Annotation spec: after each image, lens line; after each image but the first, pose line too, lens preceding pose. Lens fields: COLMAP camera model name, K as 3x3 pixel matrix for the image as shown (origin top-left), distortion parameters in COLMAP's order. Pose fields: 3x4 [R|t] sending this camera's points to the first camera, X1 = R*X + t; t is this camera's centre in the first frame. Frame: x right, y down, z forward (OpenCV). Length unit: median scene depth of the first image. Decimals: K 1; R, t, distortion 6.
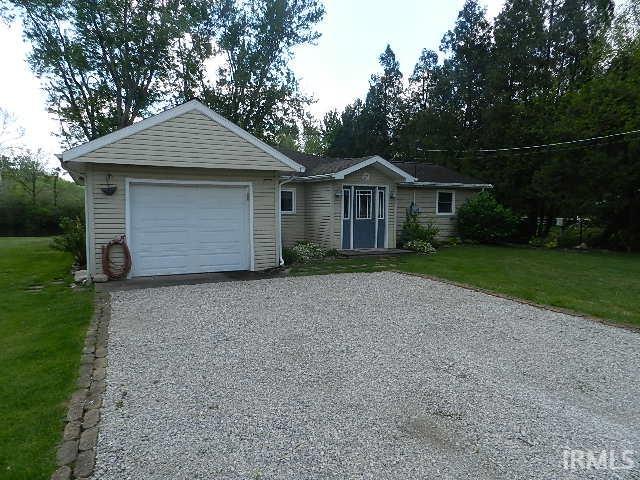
lens RADIAL K [[433.4, 0, 332.6], [0, 433.4, 244.0], [0, 0, 1]] dist [0.027038, -0.002022]
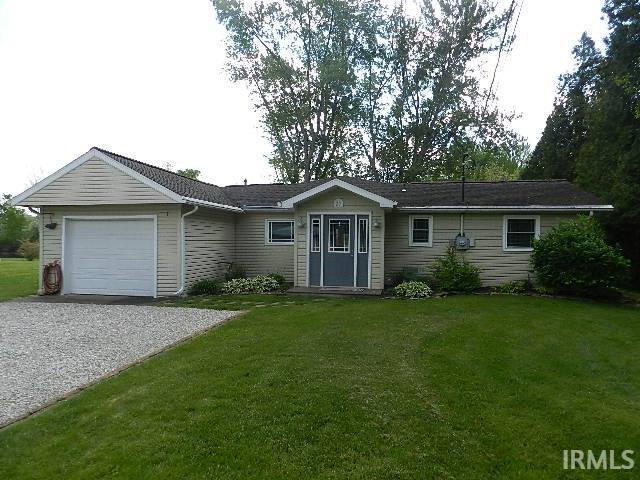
lens RADIAL K [[428.6, 0, 320.0], [0, 428.6, 240.0], [0, 0, 1]] dist [0.015568, -0.003005]
pose [[0.768719, 0.003068, -0.639579, 0.594612], [-0.056968, 0.996342, -0.063692, -0.026174], [0.637045, 0.085396, 0.766082, 0.325497]]
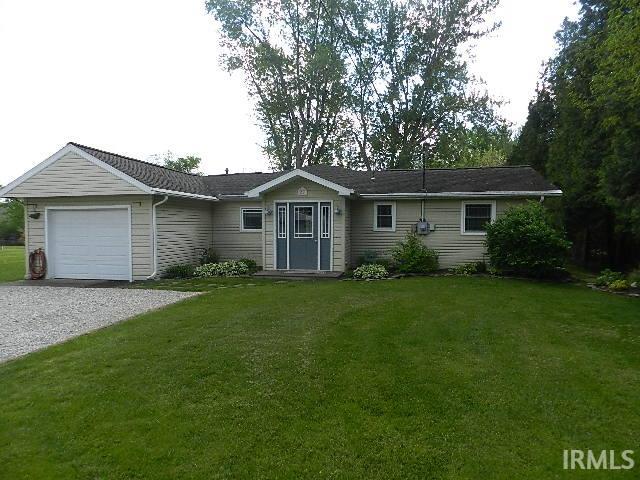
lens RADIAL K [[428.6, 0, 320.0], [0, 428.6, 240.0], [0, 0, 1]] dist [0.015568, -0.003005]
pose [[0.757848, 0.016645, -0.652218, 0.699712], [-0.047137, 0.998459, -0.029290, -0.028449], [0.650726, 0.052941, 0.757465, 0.338030]]
